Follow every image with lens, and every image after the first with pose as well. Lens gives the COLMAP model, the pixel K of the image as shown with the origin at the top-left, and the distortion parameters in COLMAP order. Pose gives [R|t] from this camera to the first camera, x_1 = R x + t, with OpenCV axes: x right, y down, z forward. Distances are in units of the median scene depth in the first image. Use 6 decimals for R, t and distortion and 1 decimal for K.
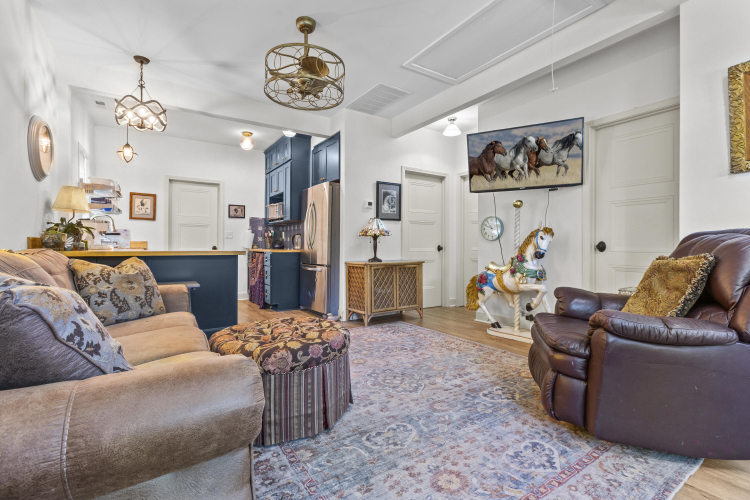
lens RADIAL K [[336.5, 0, 374.1], [0, 336.5, 244.2], [0, 0, 1]] dist [-0.021394, 0.009121]
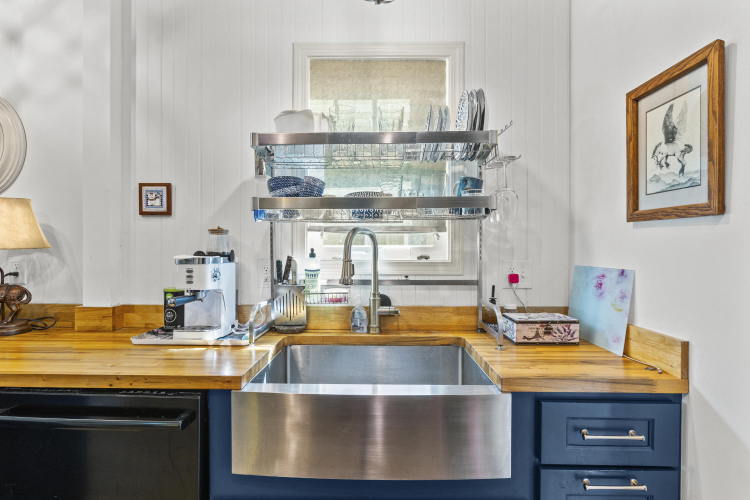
lens RADIAL K [[389.2, 0, 371.0], [0, 389.2, 253.3], [0, 0, 1]] dist [-0.010846, 0.001720]
pose [[-0.555318, 0.009668, -0.831582, -0.693980], [0.001017, 0.999940, 0.010946, -0.092430], [0.831638, 0.005233, -0.555294, 1.590084]]
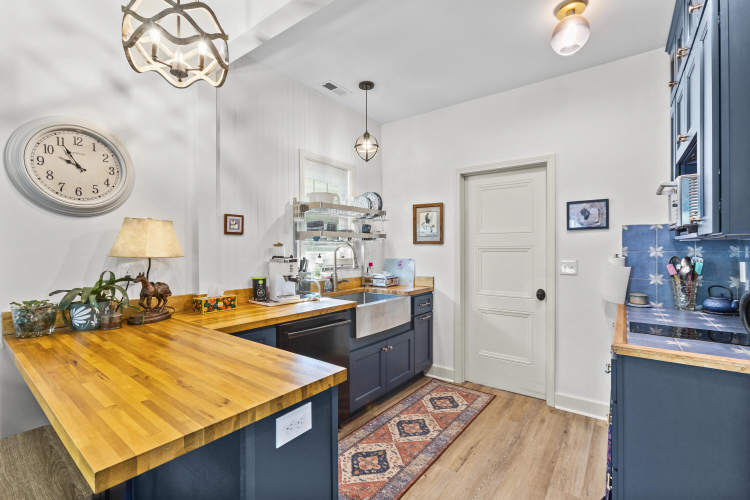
lens RADIAL K [[336.5, 0, 373.0], [0, 336.5, 250.5], [0, 0, 1]] dist [-0.021394, 0.009121]
pose [[0.337687, -0.002582, -0.941255, -0.170231], [0.009592, 0.999954, 0.000698, -0.100699], [0.941209, -0.009264, 0.337697, 1.090283]]
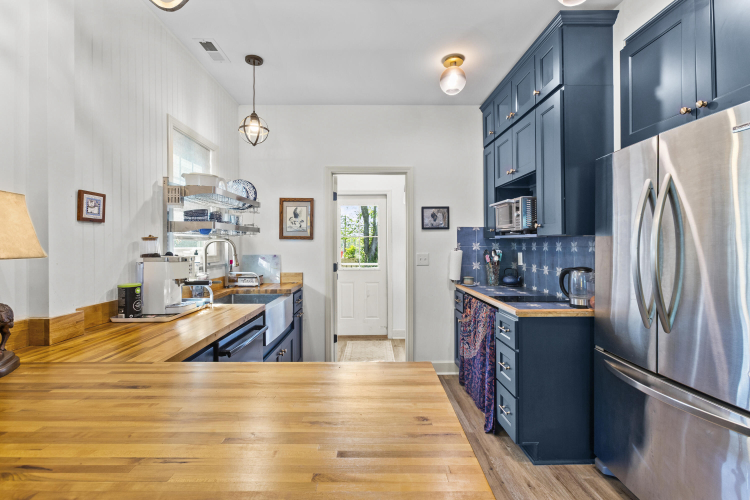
lens RADIAL K [[336.5, 0, 371.4], [0, 336.5, 239.8], [0, 0, 1]] dist [-0.021394, 0.009121]
pose [[0.842582, -0.014563, -0.538371, -0.362238], [0.009695, 0.999883, -0.011874, -0.102508], [0.538481, 0.004785, 0.842624, 0.861211]]
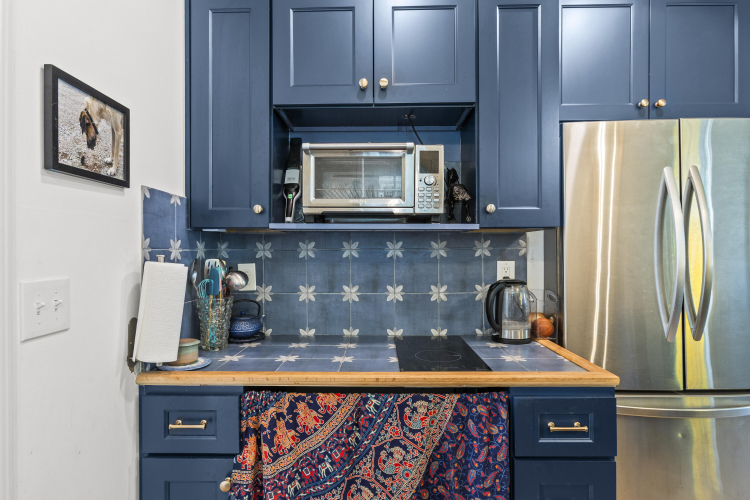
lens RADIAL K [[389.2, 0, 377.8], [0, 389.2, 254.1], [0, 0, 1]] dist [-0.010846, 0.001720]
pose [[0.577470, -0.015045, 0.816273, -0.880116], [-0.000295, 0.999826, 0.018637, -0.094489], [-0.816412, -0.011003, 0.577366, 1.500456]]
